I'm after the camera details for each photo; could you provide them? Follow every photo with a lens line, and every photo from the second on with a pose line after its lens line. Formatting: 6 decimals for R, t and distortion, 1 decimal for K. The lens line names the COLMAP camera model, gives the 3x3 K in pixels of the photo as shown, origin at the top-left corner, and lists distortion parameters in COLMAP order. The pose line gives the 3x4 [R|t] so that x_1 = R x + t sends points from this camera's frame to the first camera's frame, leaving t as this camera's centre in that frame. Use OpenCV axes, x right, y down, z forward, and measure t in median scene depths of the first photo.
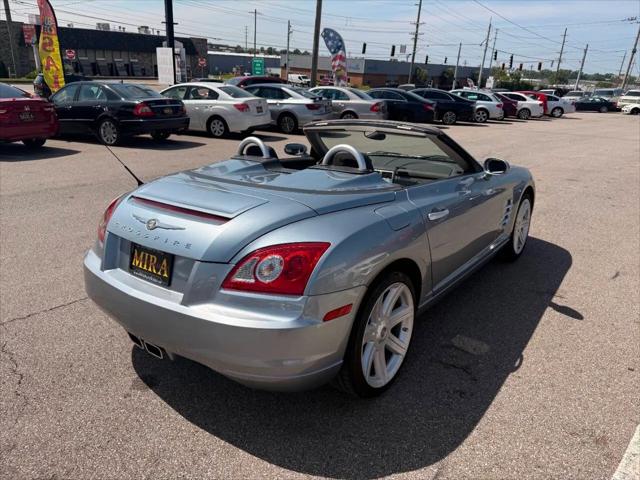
lens RADIAL K [[460.1, 0, 323.2], [0, 460.1, 242.3], [0, 0, 1]] dist [0.010432, -0.027194]
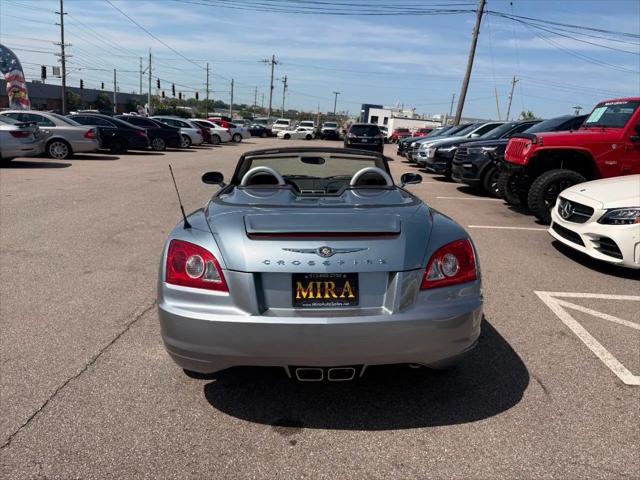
lens RADIAL K [[460.1, 0, 322.6], [0, 460.1, 239.3], [0, 0, 1]] dist [0.010432, -0.027194]
pose [[0.771717, -0.144808, 0.619260, -0.099953], [0.181447, 0.983393, 0.003840, -0.006860], [-0.609532, 0.109399, 0.785176, 0.021375]]
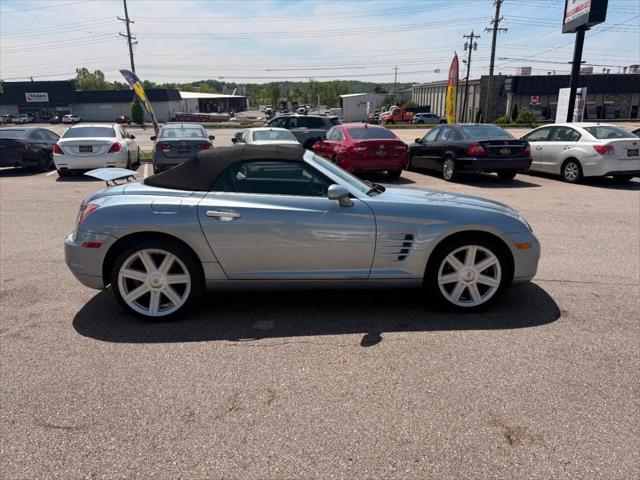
lens RADIAL K [[460.1, 0, 313.4], [0, 460.1, 236.3], [0, 0, 1]] dist [0.010432, -0.027194]
pose [[0.559883, 0.167178, -0.811531, 0.138056], [-0.248418, 0.968246, 0.028076, -0.016399], [0.790456, 0.185880, 0.583634, 0.064044]]
